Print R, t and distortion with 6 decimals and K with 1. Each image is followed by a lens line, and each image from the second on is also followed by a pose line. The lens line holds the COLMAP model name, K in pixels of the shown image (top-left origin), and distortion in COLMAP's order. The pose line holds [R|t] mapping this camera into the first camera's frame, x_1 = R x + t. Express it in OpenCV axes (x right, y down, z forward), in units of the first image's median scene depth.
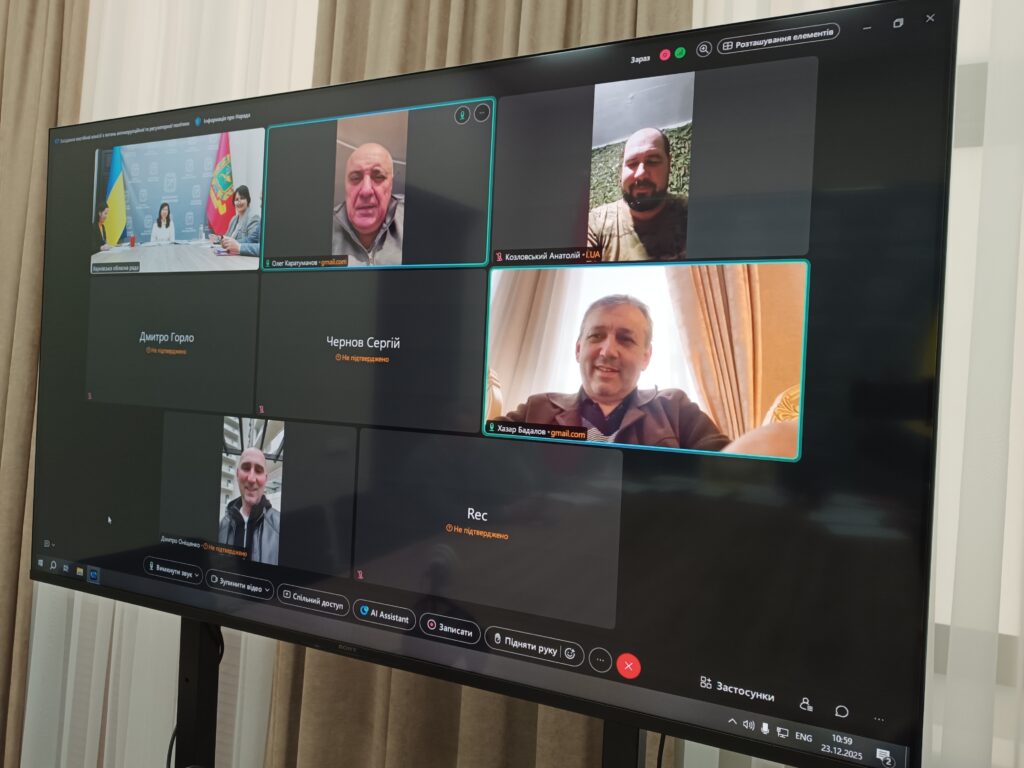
lens RADIAL K [[700.7, 0, 512.0], [0, 700.7, 384.0], [0, 0, 1]] dist [0.052119, 0.000667]
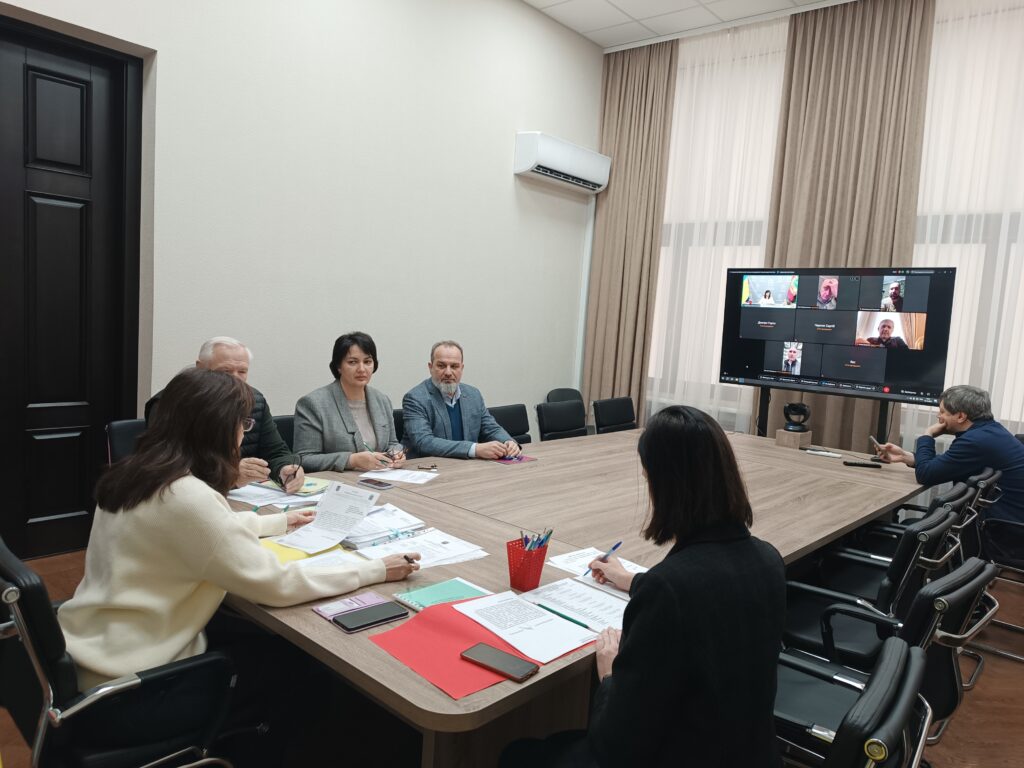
lens RADIAL K [[702.6, 0, 512.0], [0, 702.6, 384.0], [0, 0, 1]] dist [0.006274, 0.000305]
pose [[0.947275, 0.027705, -0.319222, -0.765392], [-0.001319, 0.996584, 0.082579, -0.063728], [0.320420, -0.077804, 0.944075, -4.602701]]
